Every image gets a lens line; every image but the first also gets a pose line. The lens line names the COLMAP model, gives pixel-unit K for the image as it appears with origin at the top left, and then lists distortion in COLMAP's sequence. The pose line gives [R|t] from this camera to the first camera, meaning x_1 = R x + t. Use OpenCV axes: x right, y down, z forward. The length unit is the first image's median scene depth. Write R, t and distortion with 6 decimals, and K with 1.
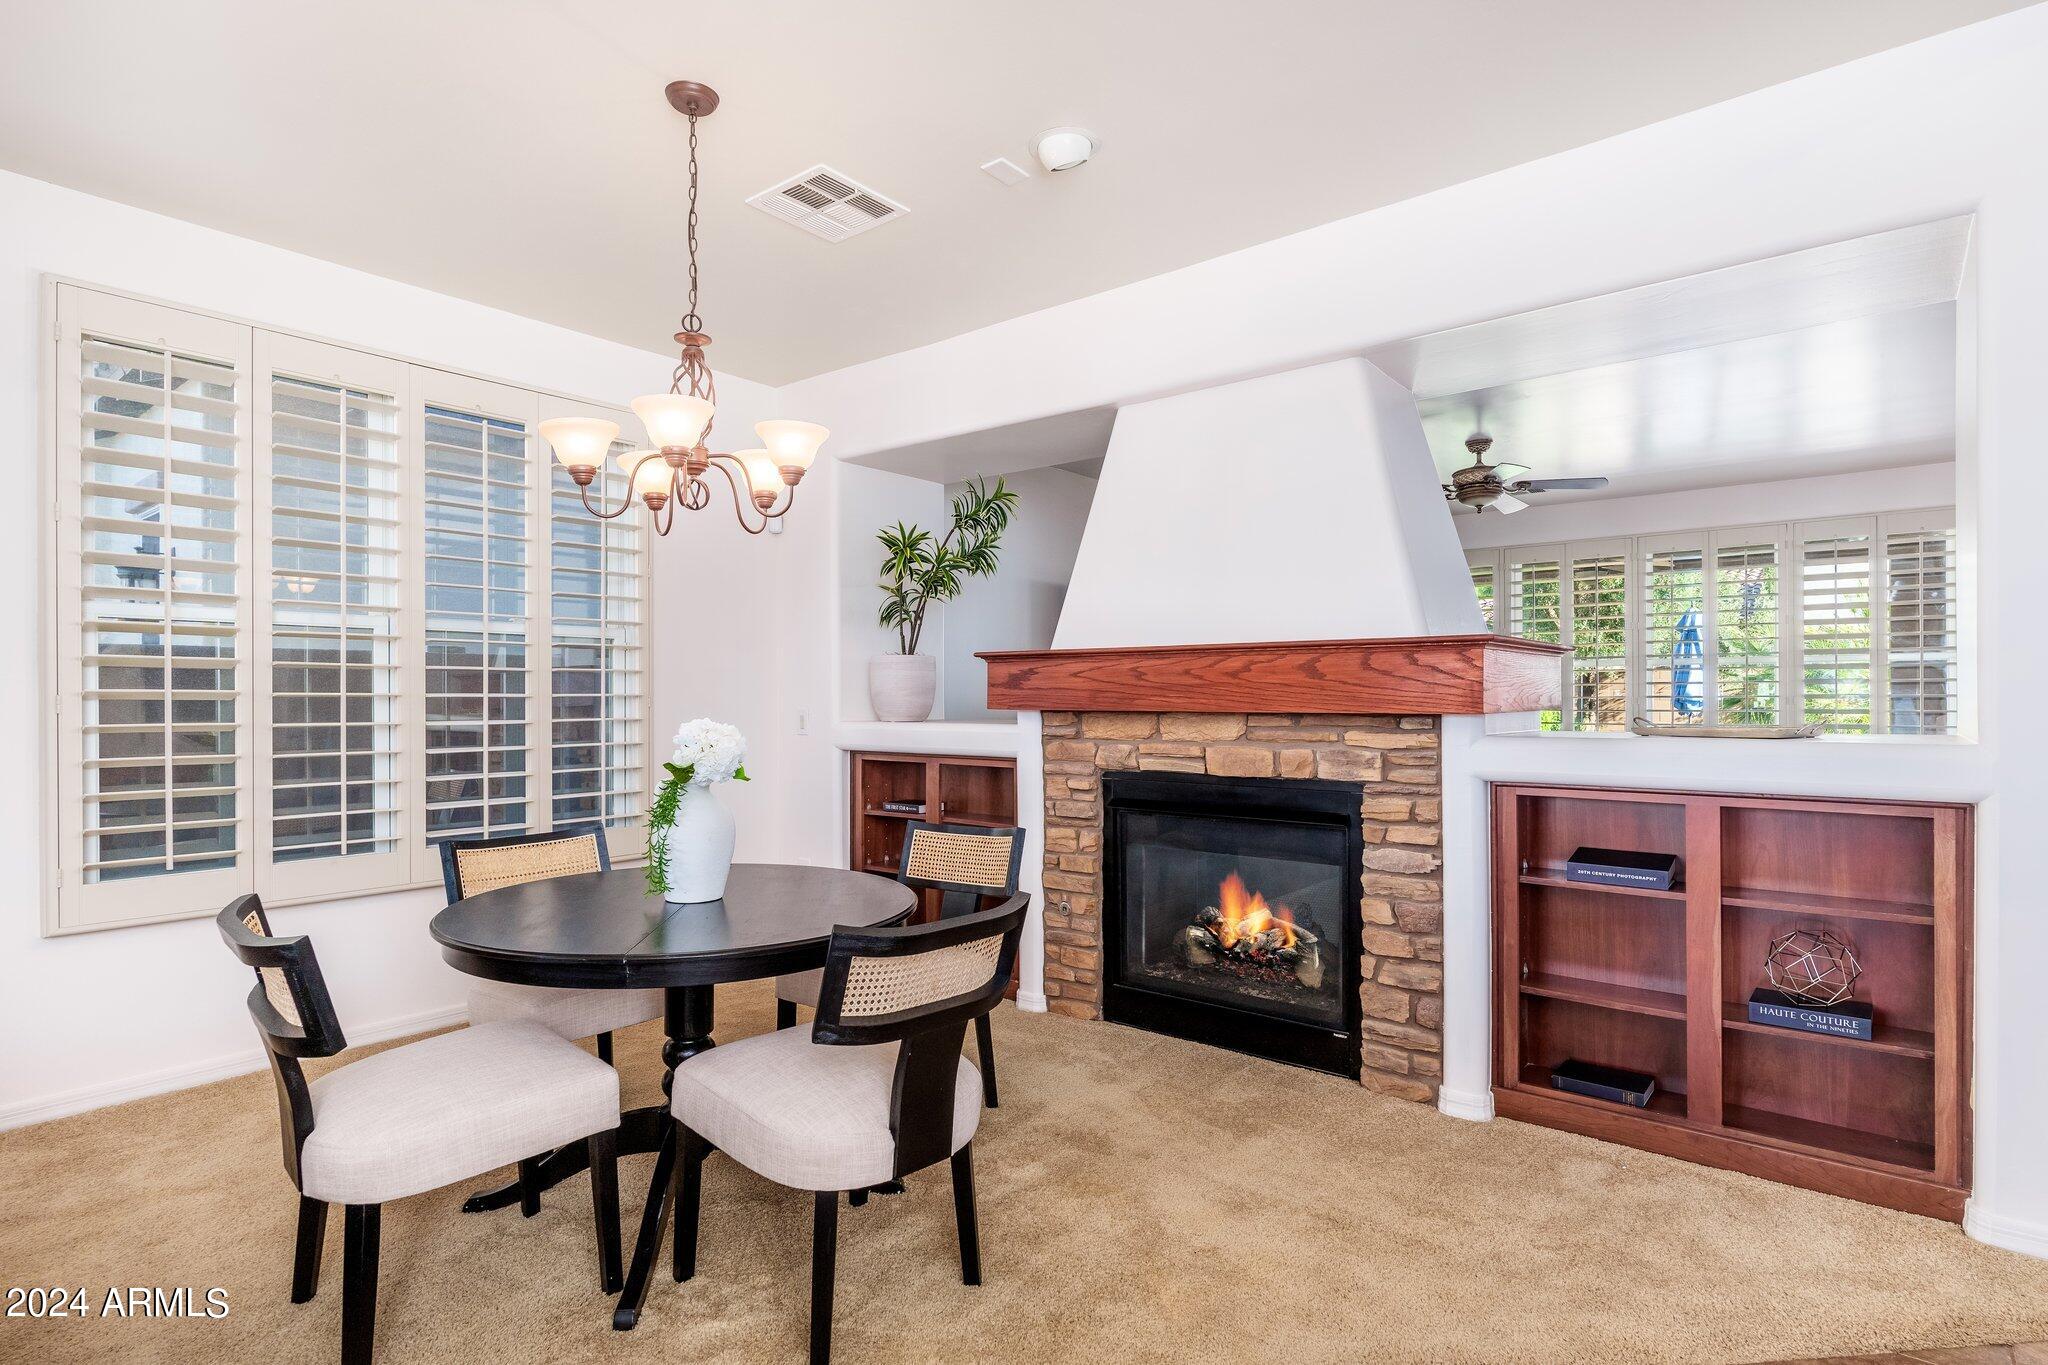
lens RADIAL K [[1033.0, 0, 1029.2], [0, 1033.0, 697.4], [0, 0, 1]] dist [-0.001331, 0.000564]
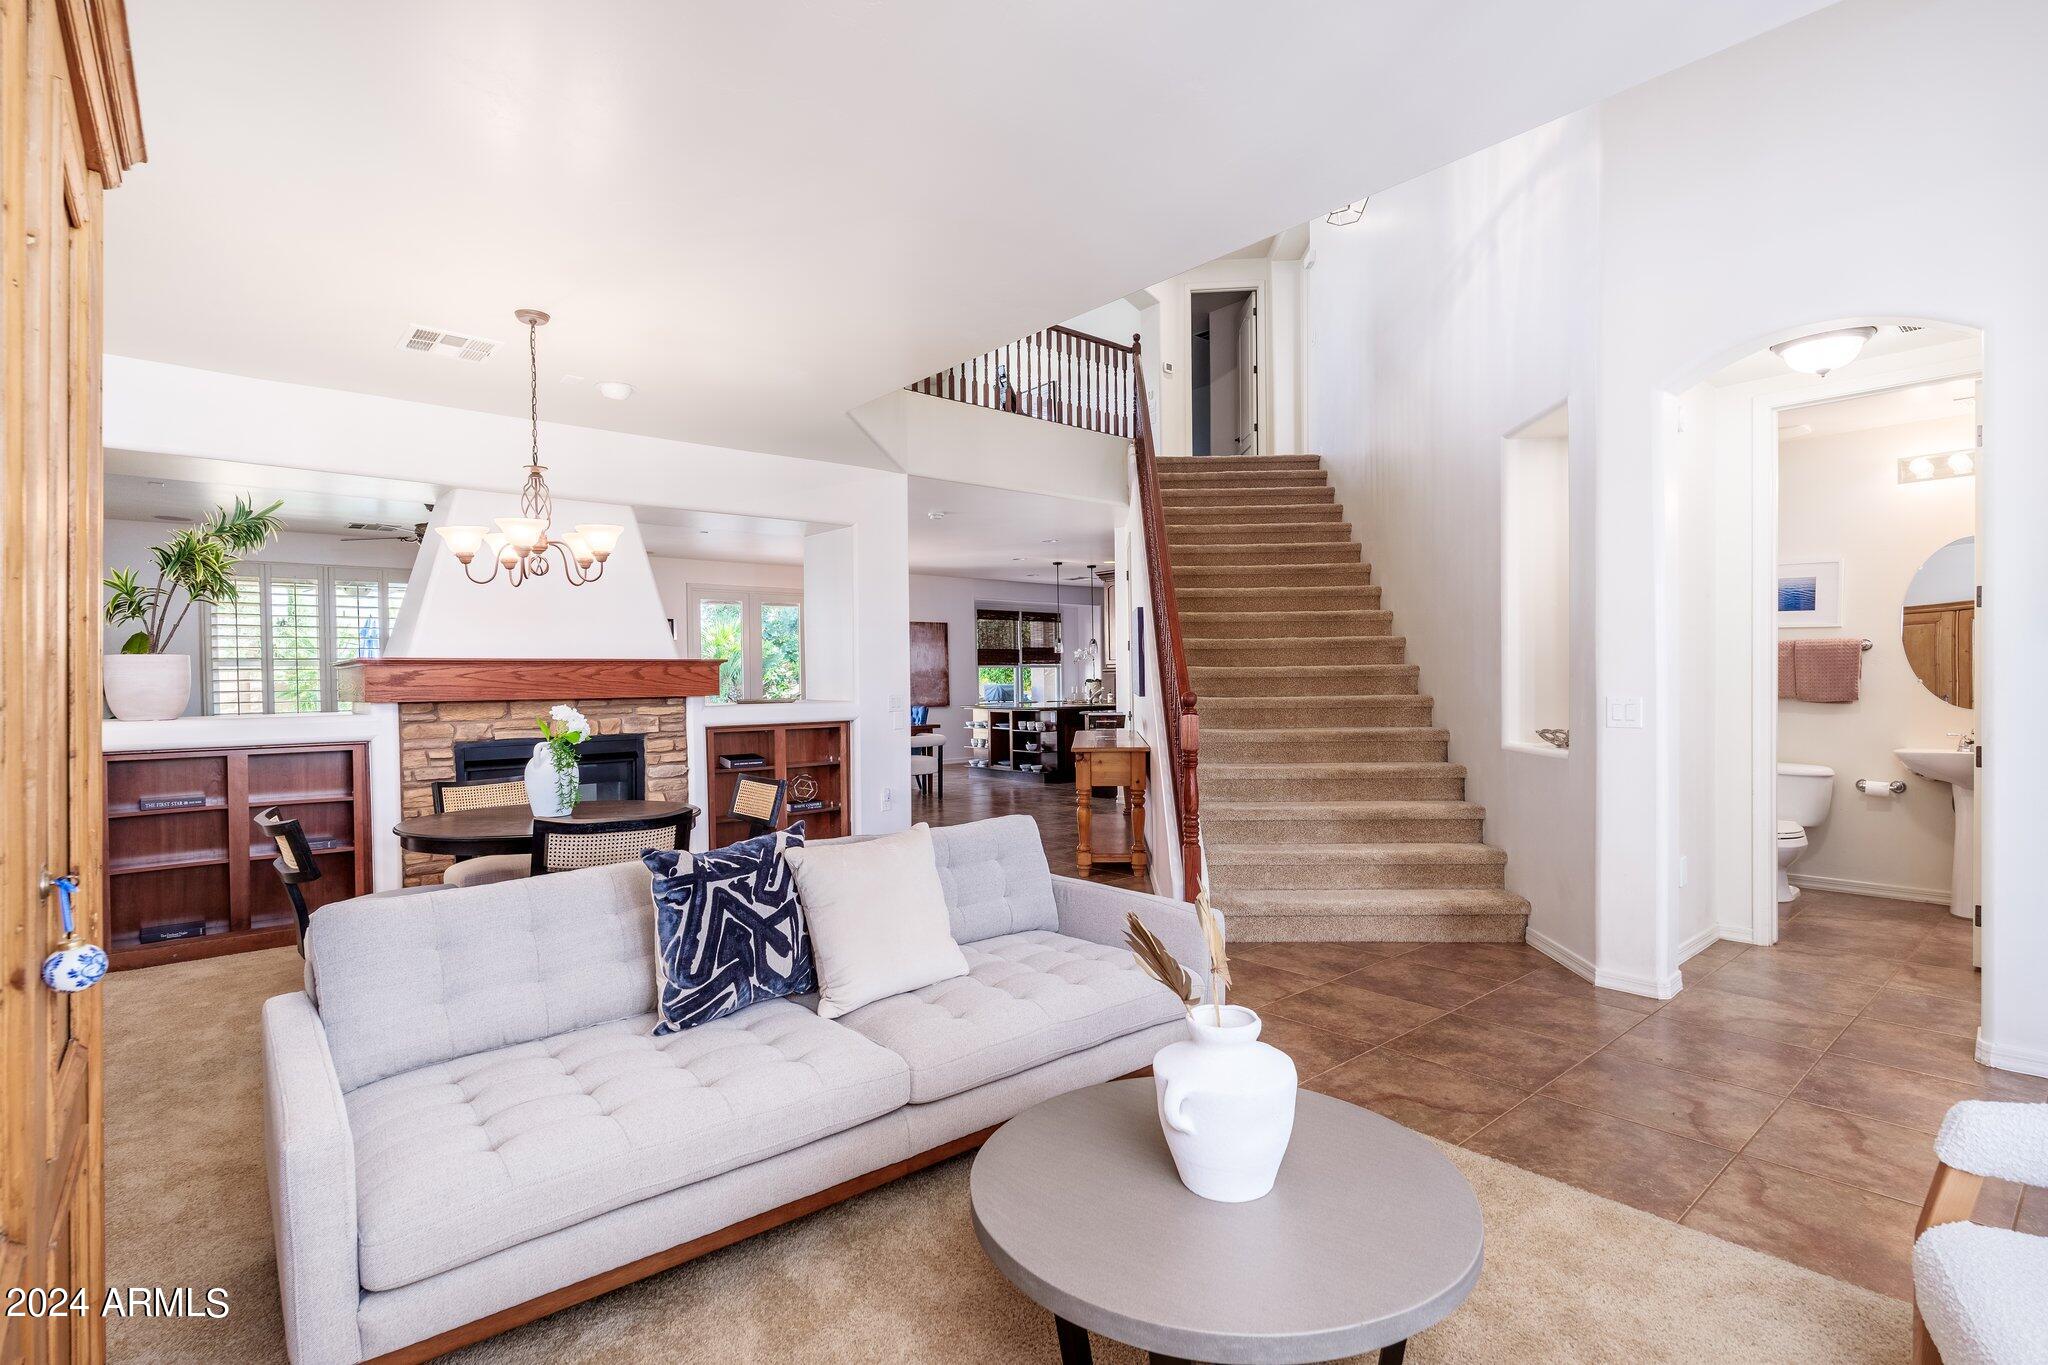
lens RADIAL K [[990.9, 0, 1012.7], [0, 990.9, 688.9], [0, 0, 1]] dist [-0.005332, -0.000071]
pose [[0.185983, -0.012348, 0.982475, -1.357947], [0.012793, 0.999867, 0.010145, -0.009530], [-0.982470, 0.010682, 0.186116, -0.003606]]
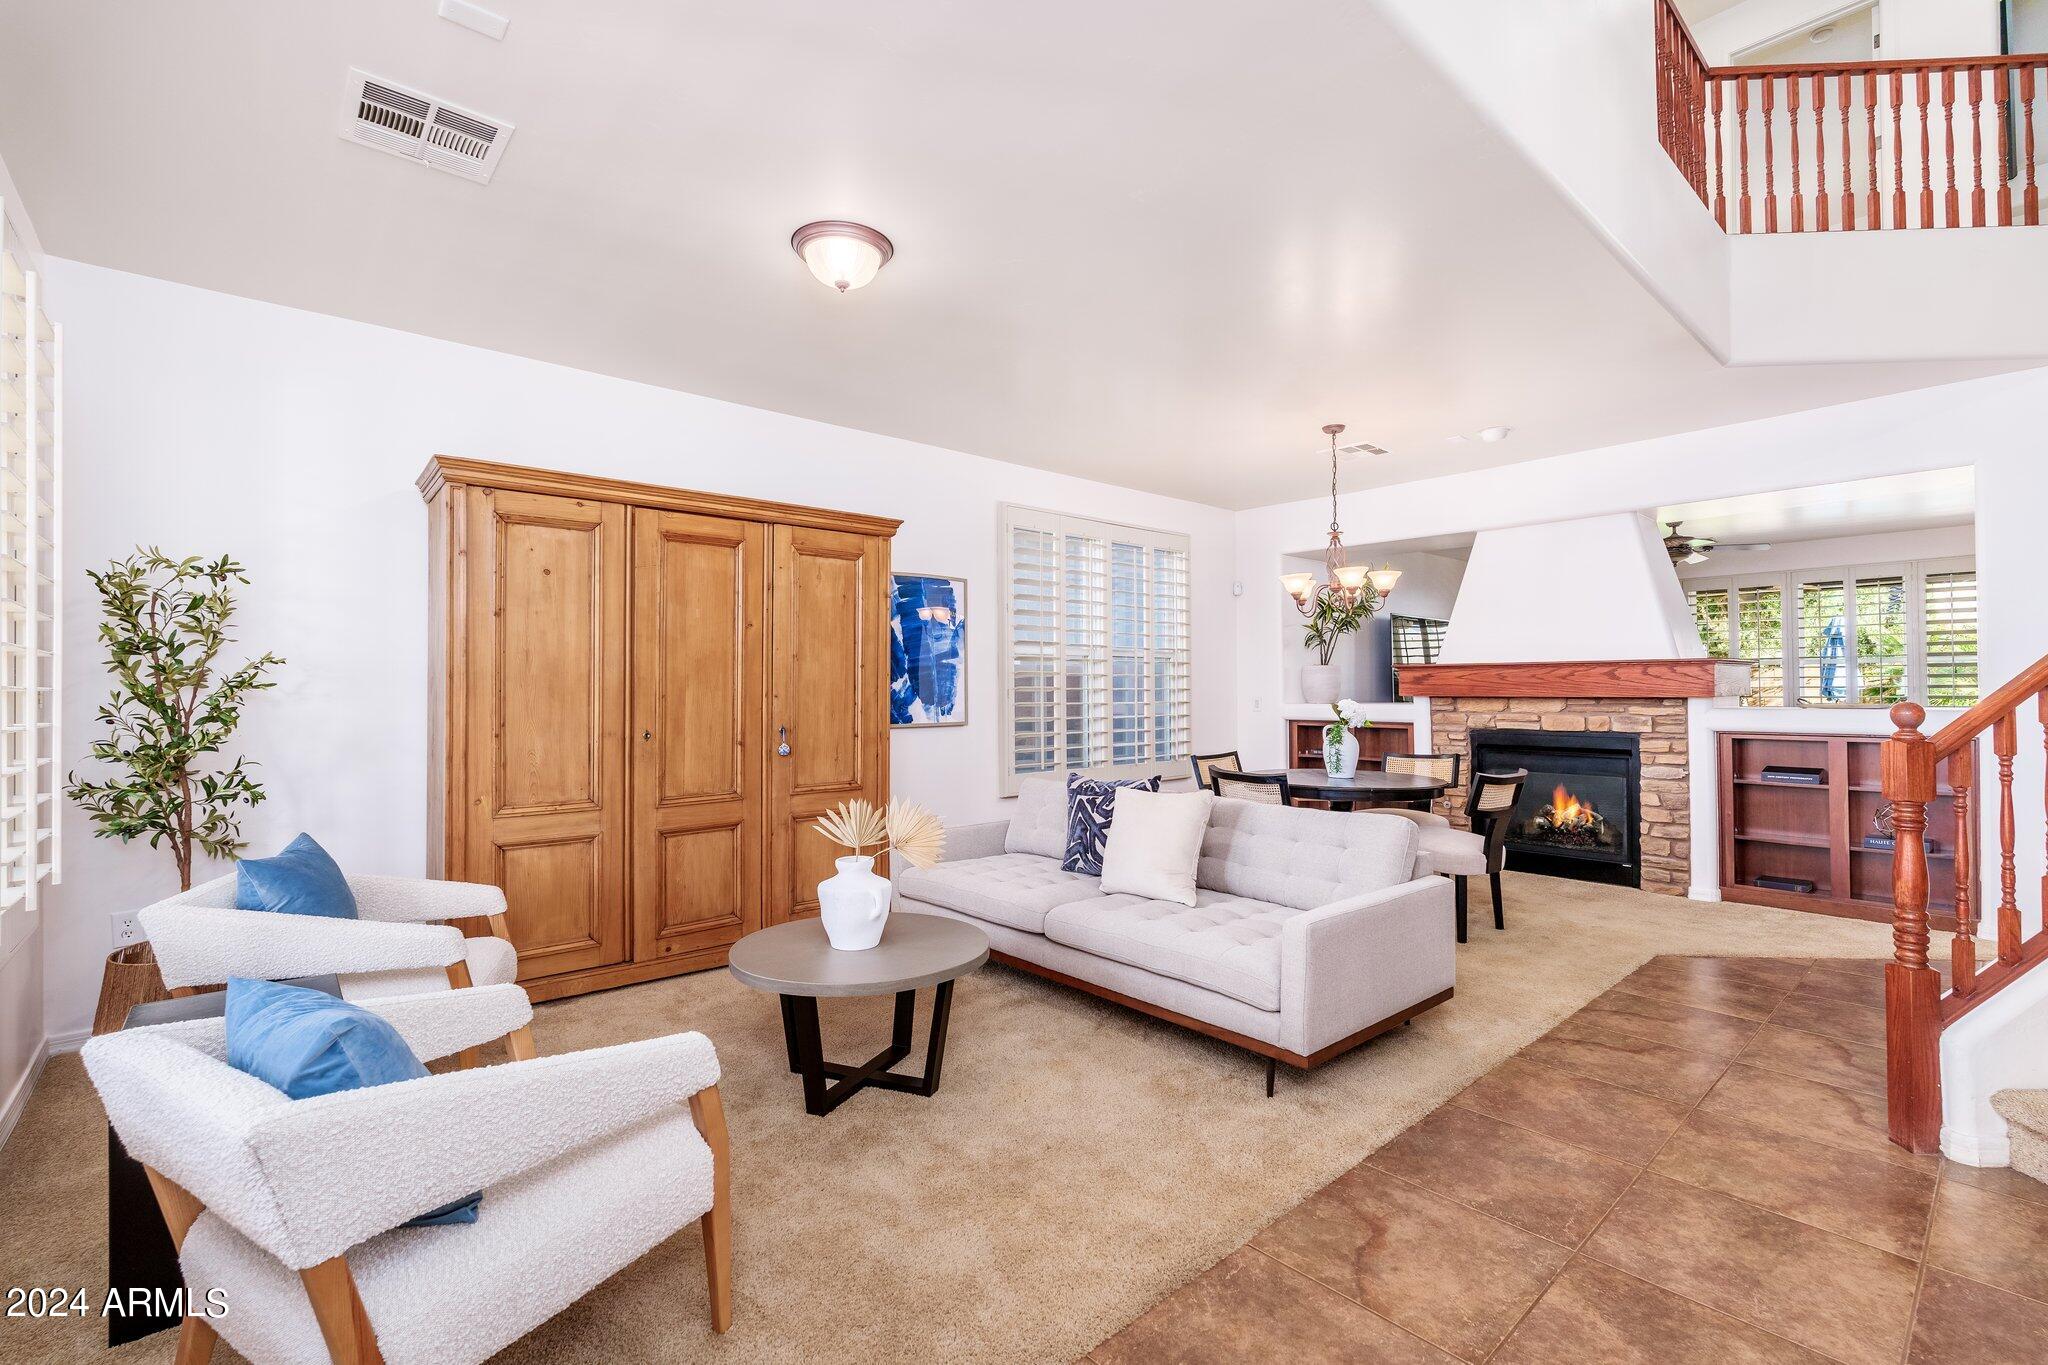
lens RADIAL K [[899.9, 0, 1036.2], [0, 899.9, 679.1], [0, 0, 1]] dist [0.003364, -0.000674]
pose [[0.987388, -0.004731, -0.158249, -0.532183], [0.003117, 0.999941, -0.010446, -0.004441], [0.158289, 0.009821, 0.987344, -0.856919]]
